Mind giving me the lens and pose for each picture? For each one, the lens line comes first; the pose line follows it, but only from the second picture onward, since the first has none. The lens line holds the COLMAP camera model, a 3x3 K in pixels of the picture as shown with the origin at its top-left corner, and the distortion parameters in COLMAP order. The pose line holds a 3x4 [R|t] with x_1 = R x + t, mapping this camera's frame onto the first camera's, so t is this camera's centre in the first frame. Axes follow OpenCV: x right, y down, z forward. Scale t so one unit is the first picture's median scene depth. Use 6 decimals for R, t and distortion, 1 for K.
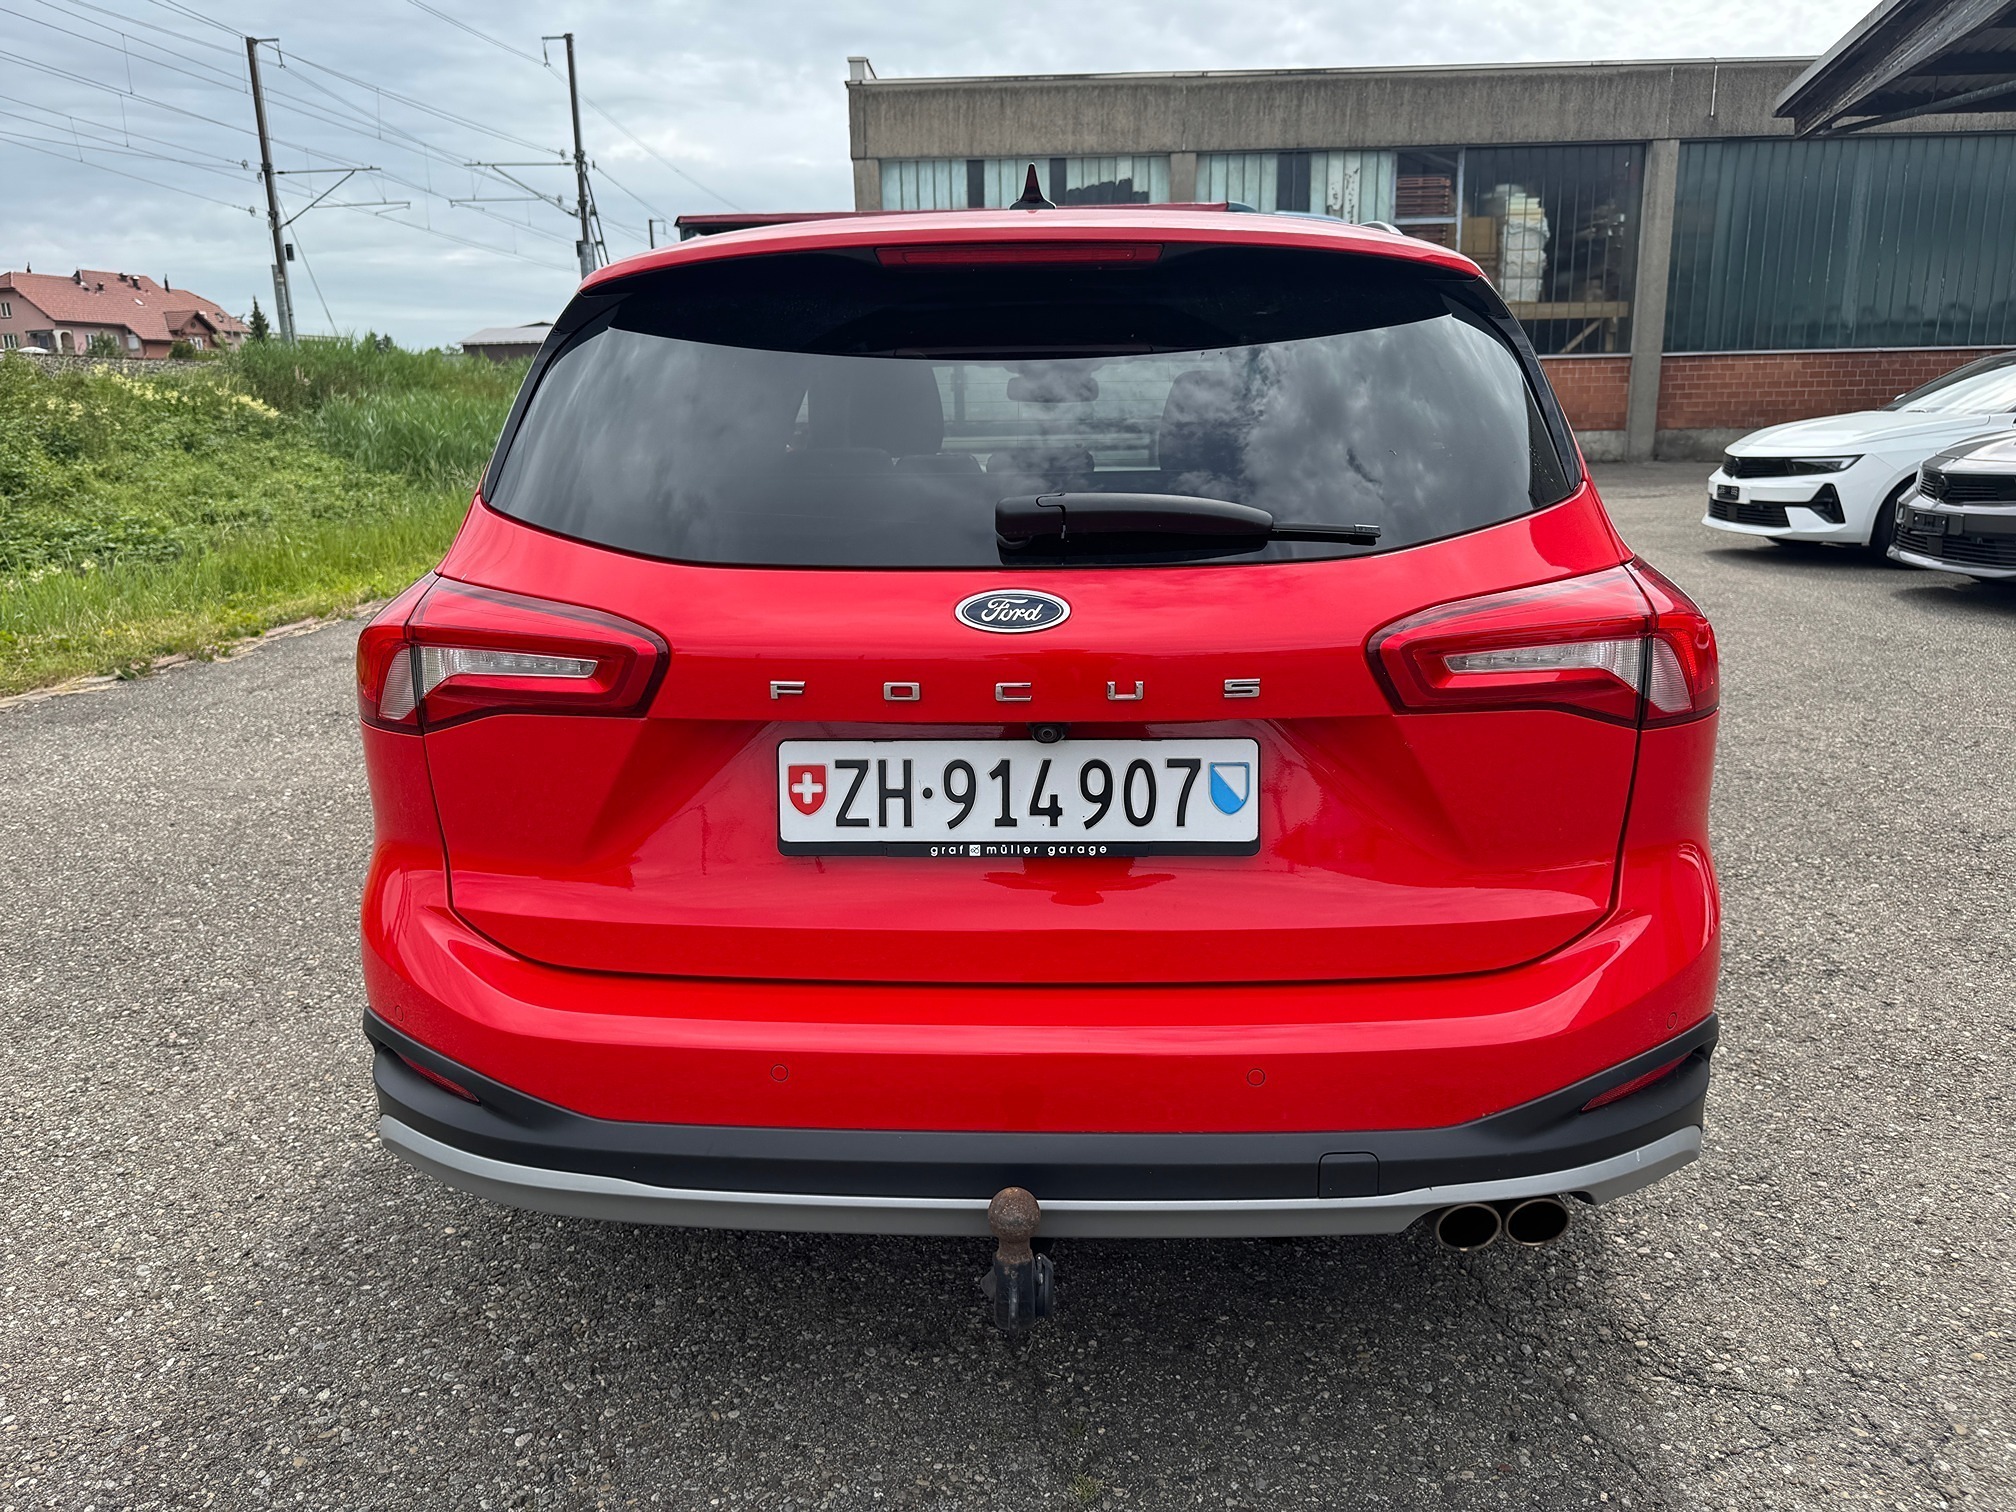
lens RADIAL K [[1429.7, 0, 1008.0], [0, 1429.7, 756.0], [0, 0, 1]] dist [-0.003311, -0.005038]
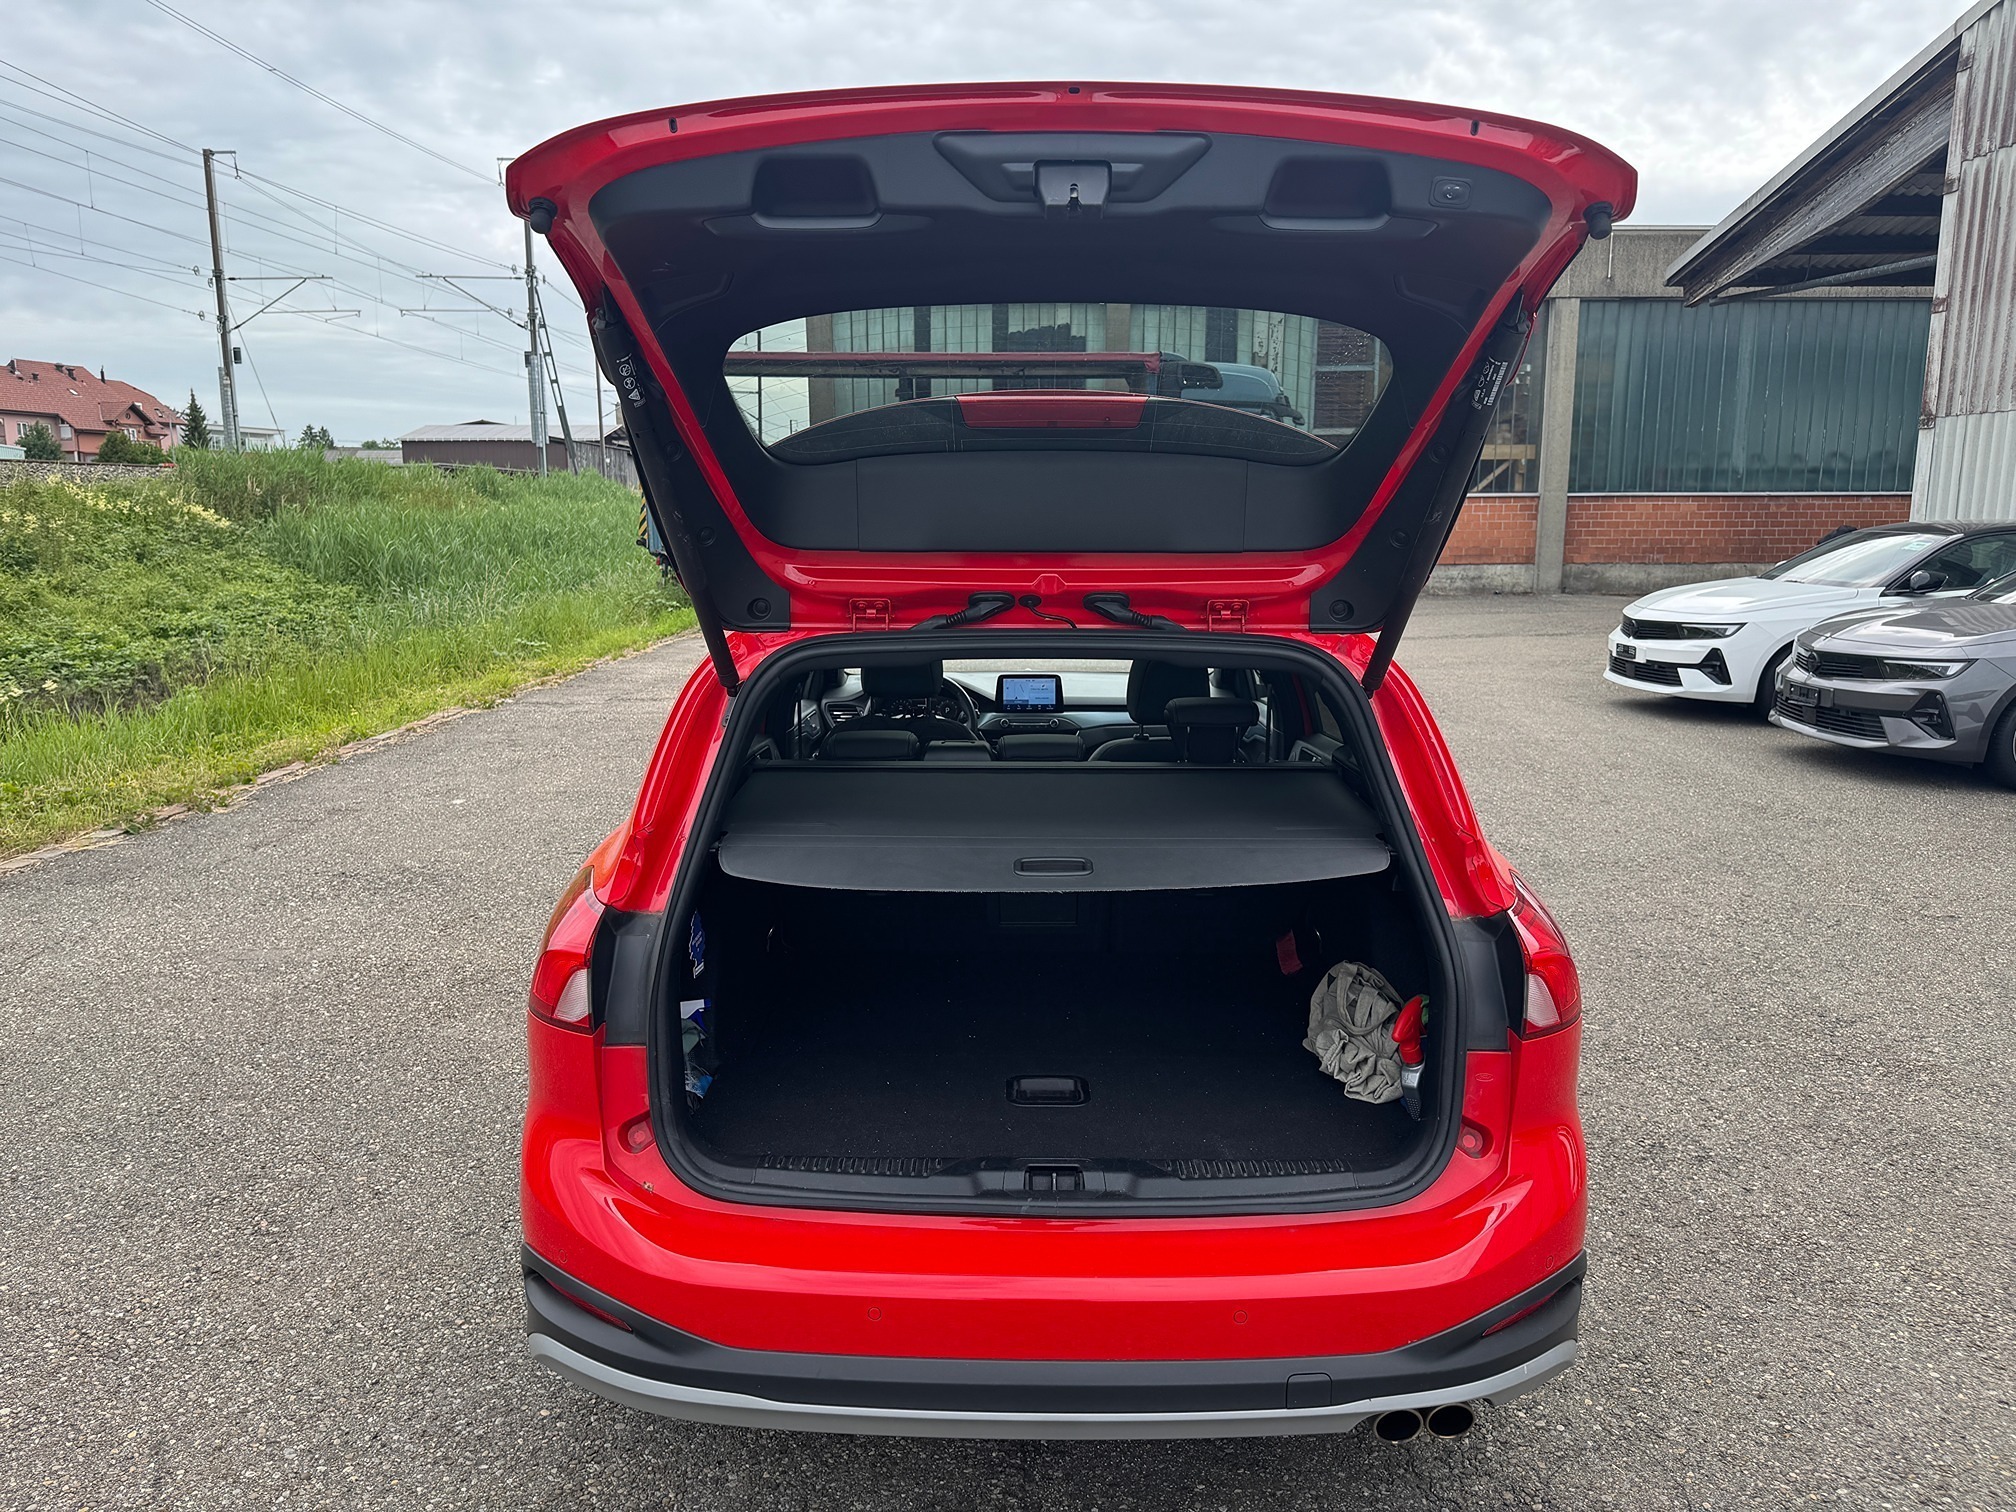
lens RADIAL K [[1420.3, 0, 999.1], [0, 1420.3, 753.2], [0, 0, 1]] dist [0.002082, -0.008914]
pose [[0.999022, 0.011551, 0.042676, -0.019153], [-0.008529, 0.997487, -0.070335, -0.034585], [-0.043381, 0.069902, 0.996610, -0.058473]]
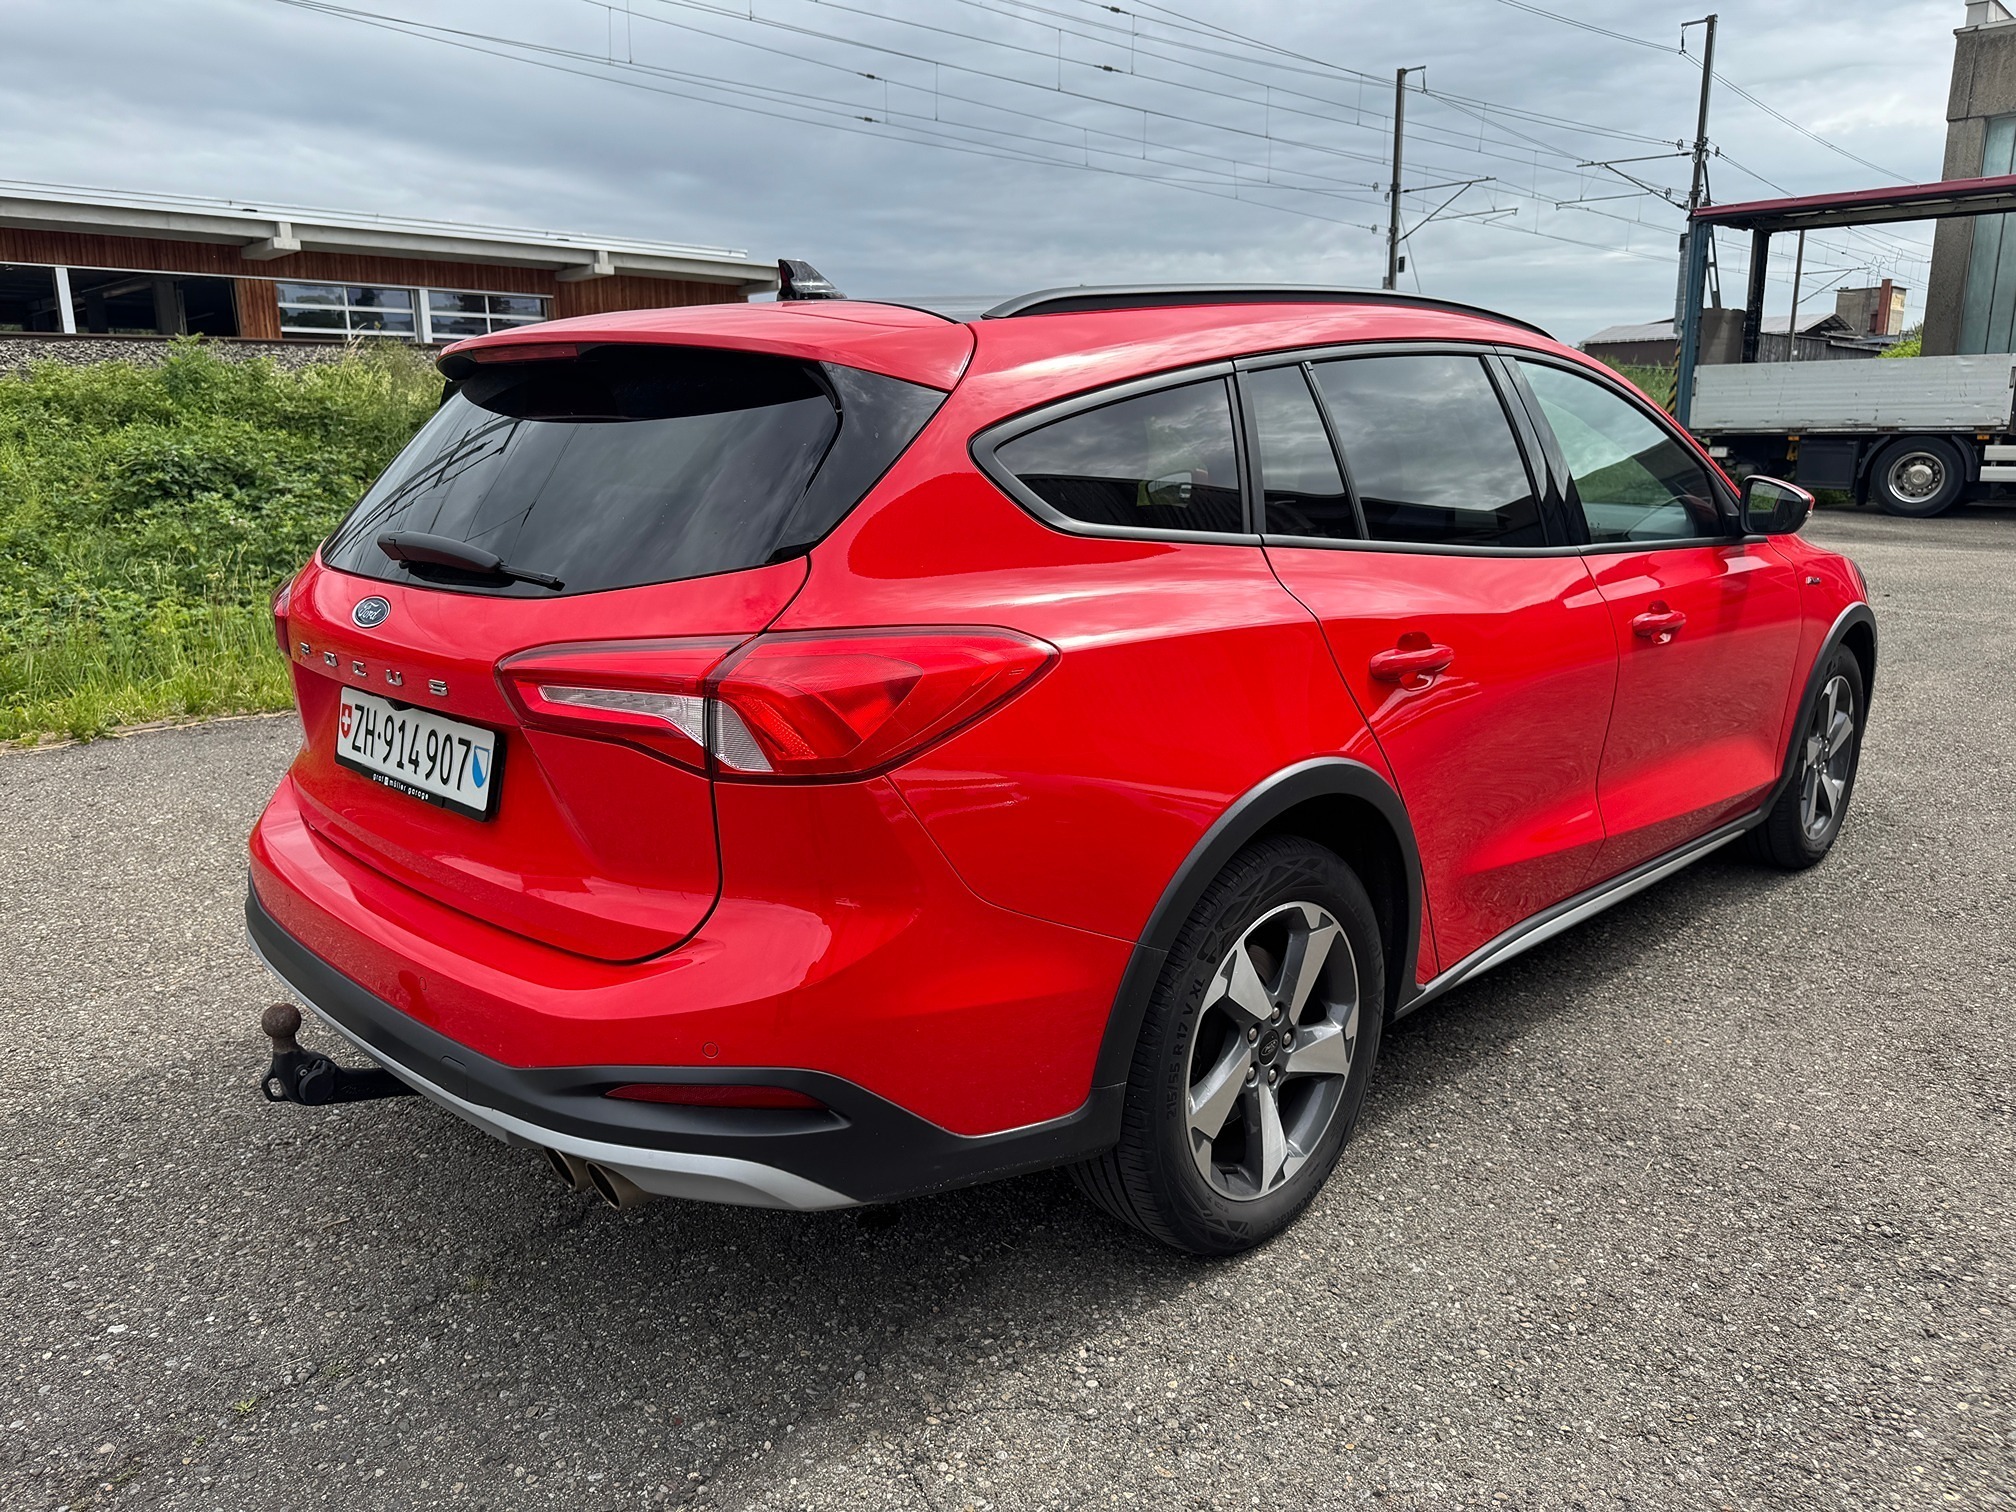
lens RADIAL K [[1429.7, 0, 1008.0], [0, 1429.7, 756.0], [0, 0, 1]] dist [-0.003311, -0.005038]
pose [[0.739191, 0.162493, -0.653599, 0.300319], [-0.161899, 0.984873, 0.061752, -0.032241], [0.653747, 0.060170, 0.754317, 0.073677]]
